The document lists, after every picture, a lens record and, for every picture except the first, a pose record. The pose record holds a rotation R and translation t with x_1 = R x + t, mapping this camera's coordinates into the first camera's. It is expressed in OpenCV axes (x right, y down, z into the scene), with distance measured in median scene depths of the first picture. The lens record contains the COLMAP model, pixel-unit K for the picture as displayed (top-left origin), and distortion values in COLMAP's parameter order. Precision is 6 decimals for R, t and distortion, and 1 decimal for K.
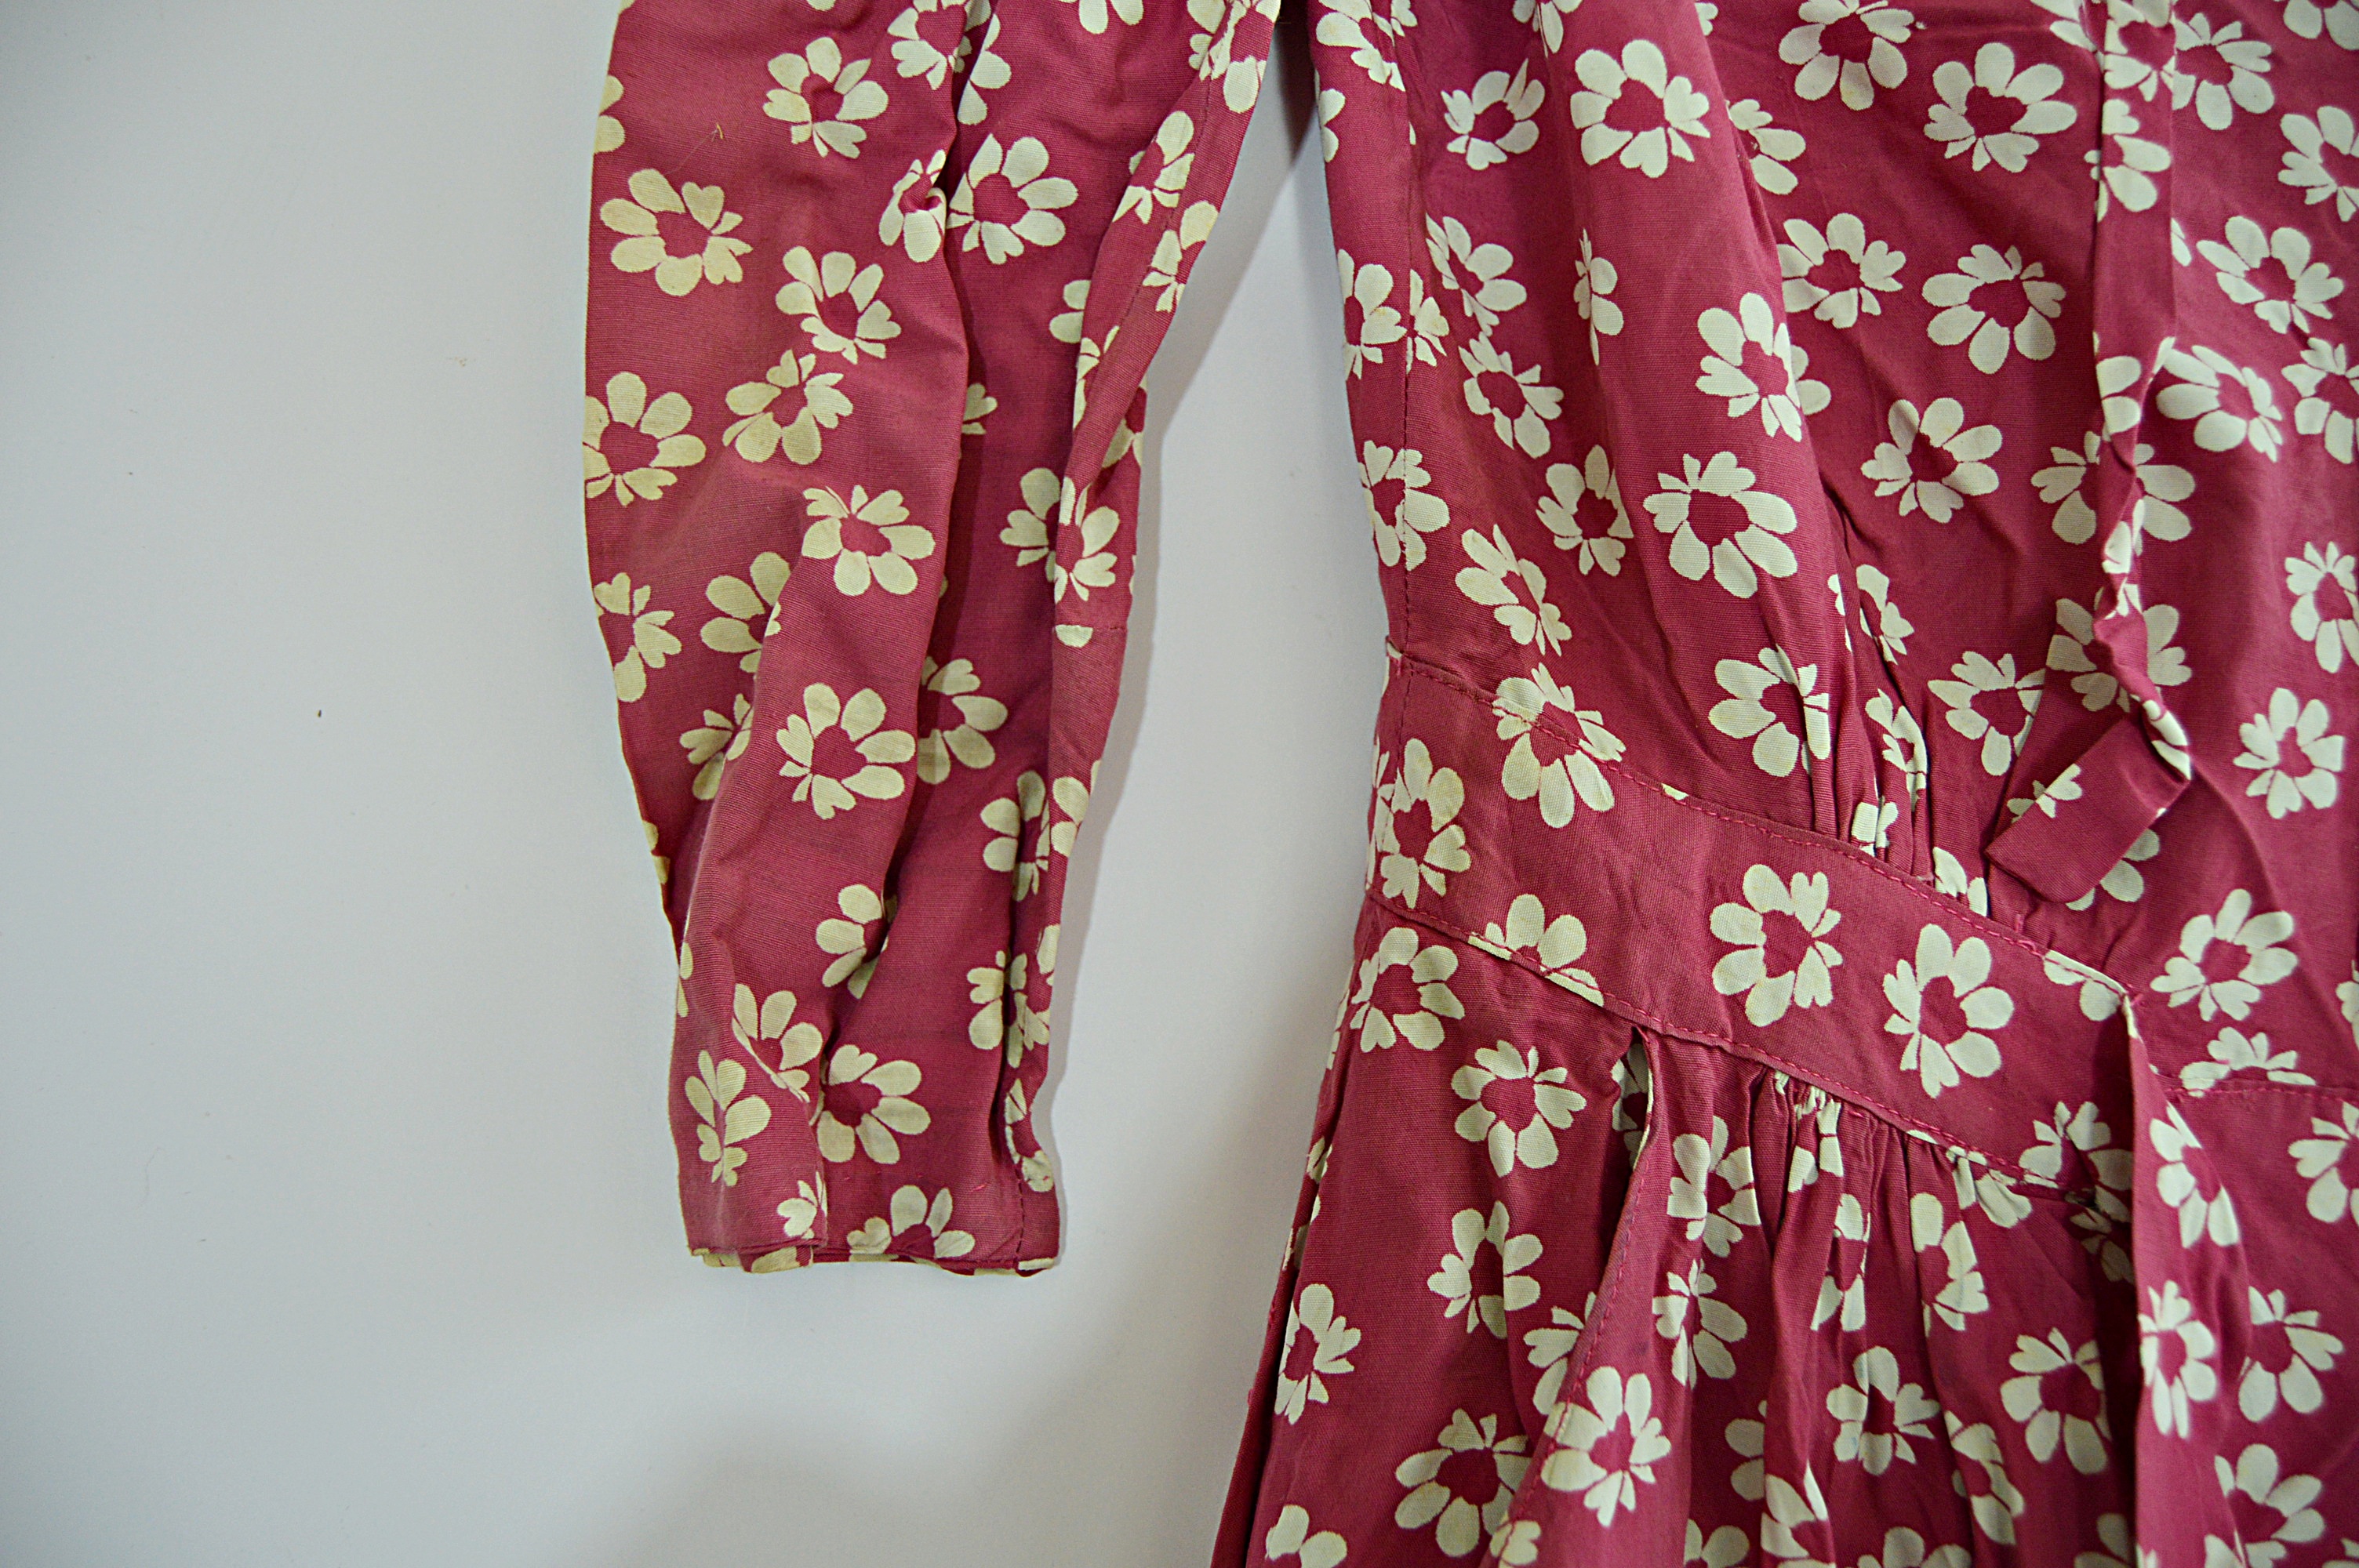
lens RADIAL K [[1831.0, 0, 1181.3], [0, 1831.0, 795.4], [0, 0, 1]] dist [-0.103805, 0.041473]
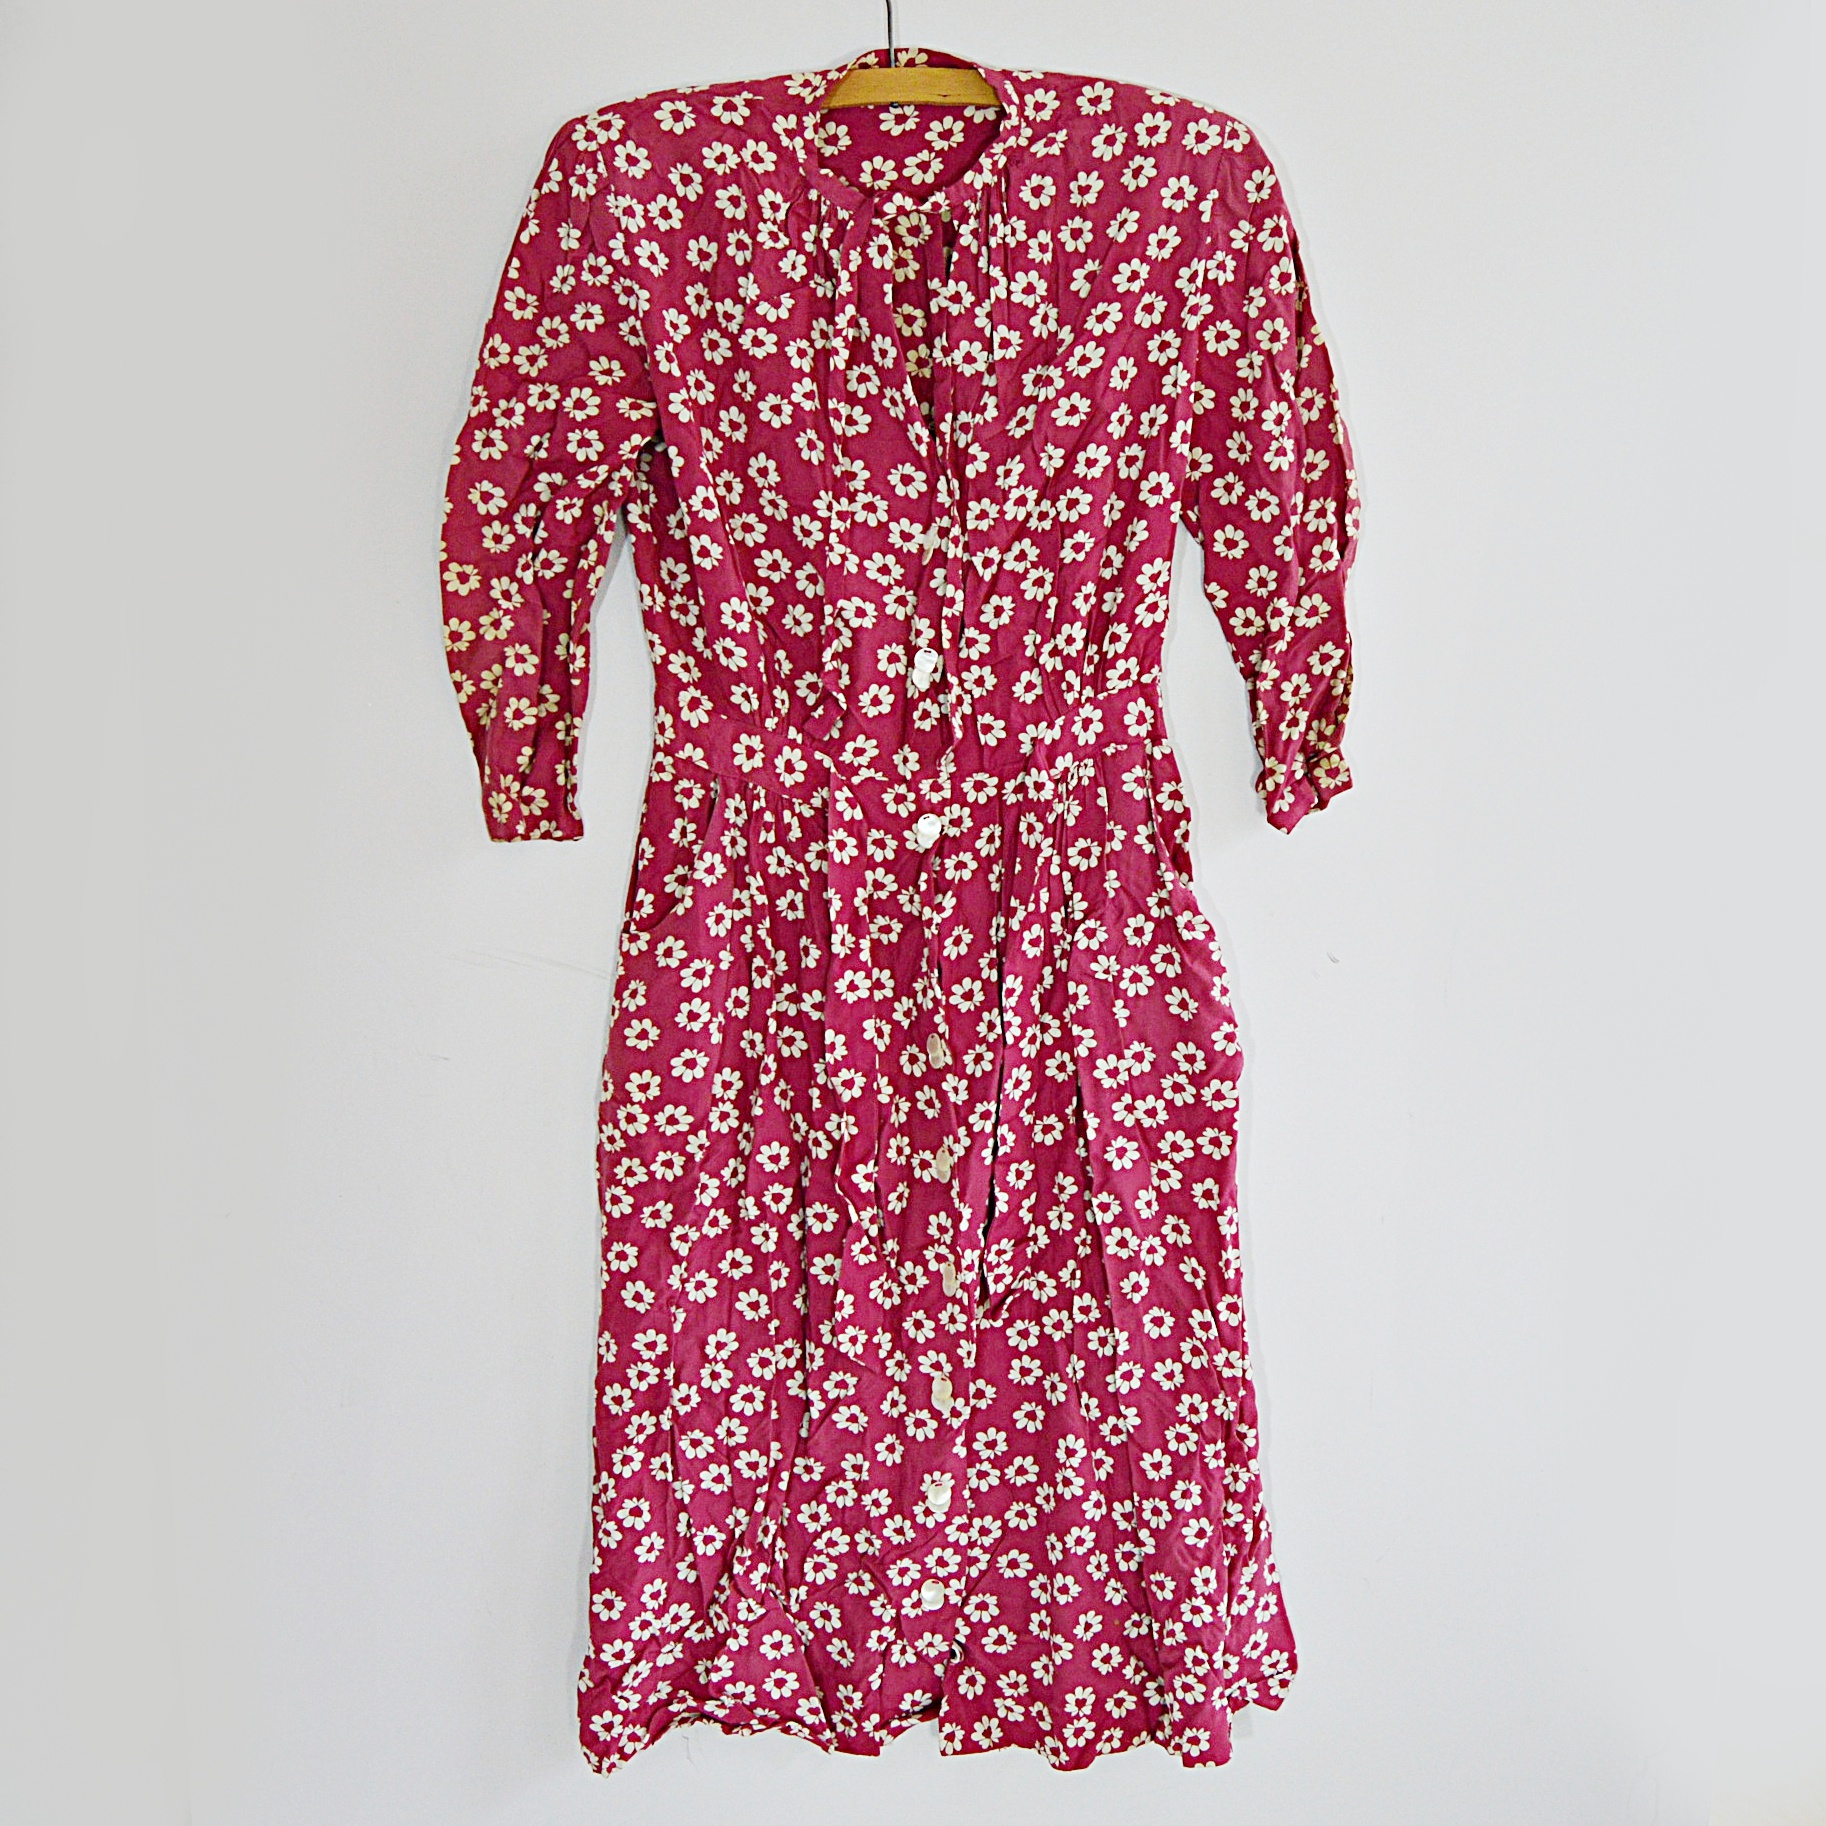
lens RADIAL K [[2412.0, 0, 882.3], [0, 2412.0, 950.1], [0, 0, 1]] dist [-0.089312, 0.000000]
pose [[0.997916, -0.055706, 0.032568, 0.413401], [0.045101, 0.963089, 0.265378, -0.906538], [-0.046149, -0.263357, 0.963594, -4.329046]]
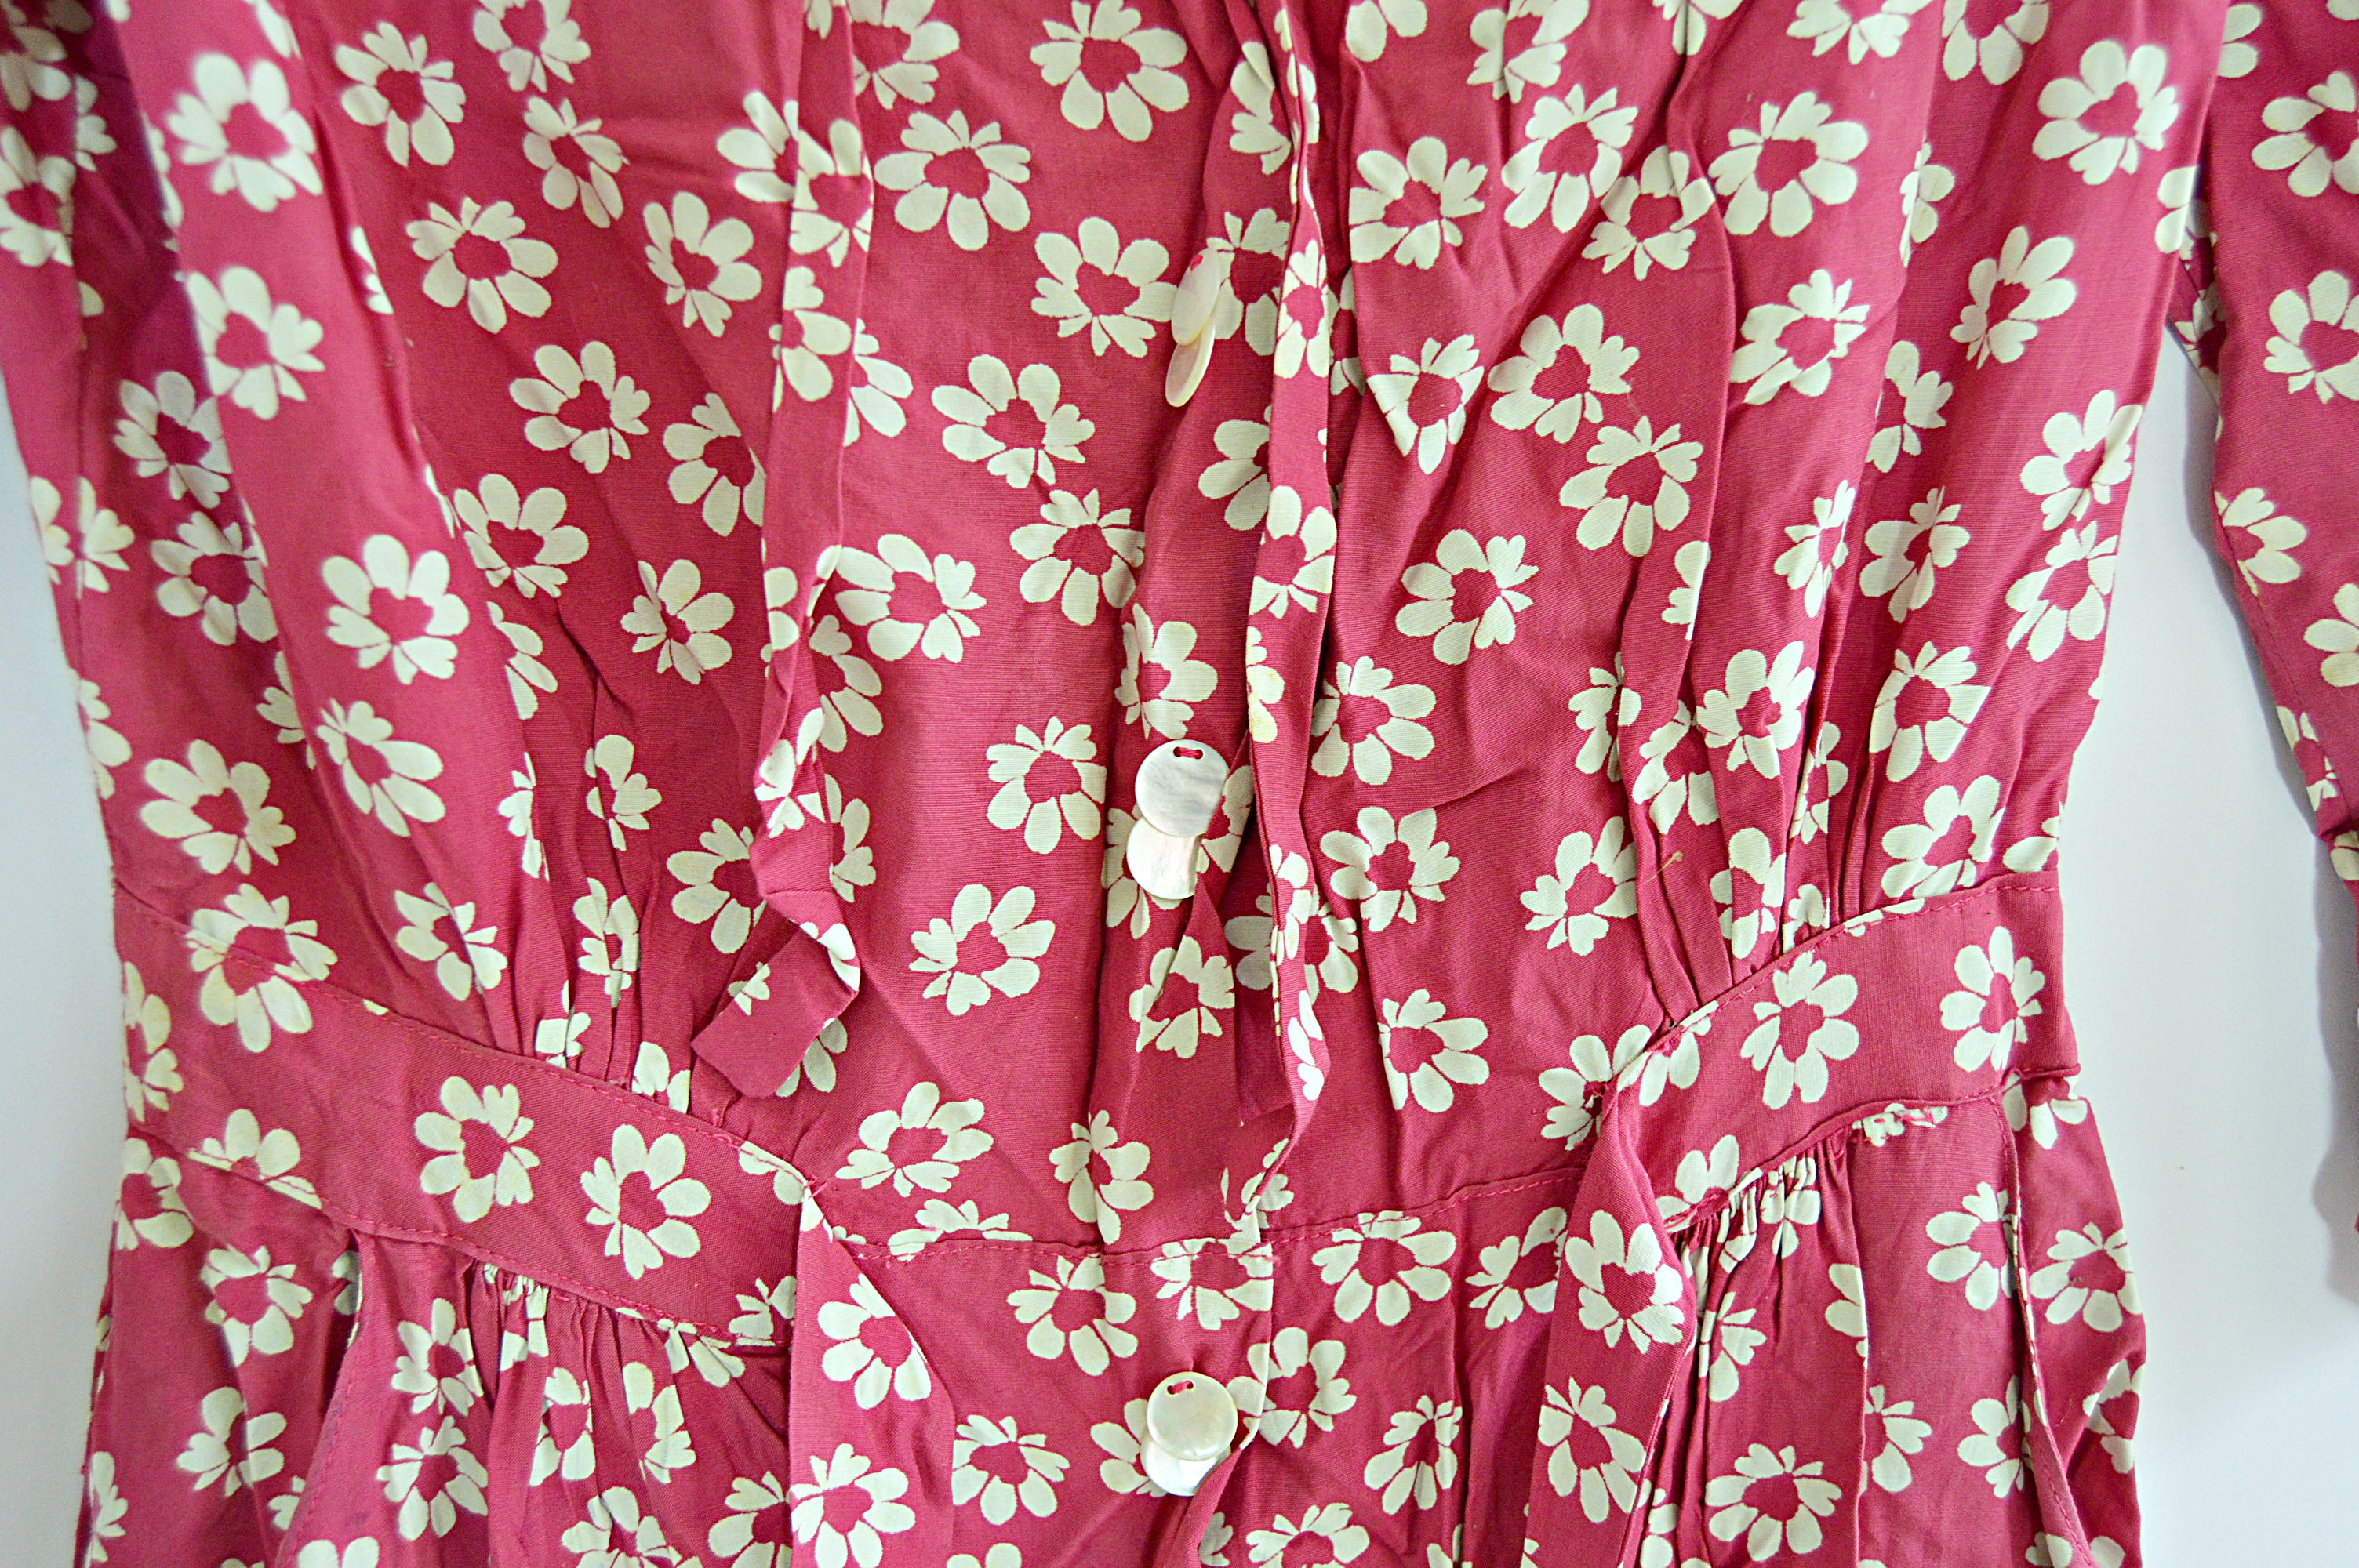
lens RADIAL K [[2333.1, 0, 1196.8], [0, 2333.1, 804.9], [0, 0, 1]] dist [-0.072405, 0.000000]
pose [[0.995520, -0.052545, 0.078605, 0.625833], [0.030370, 0.965009, 0.260451, -0.431944], [-0.089540, -0.256896, 0.962282, -0.271217]]
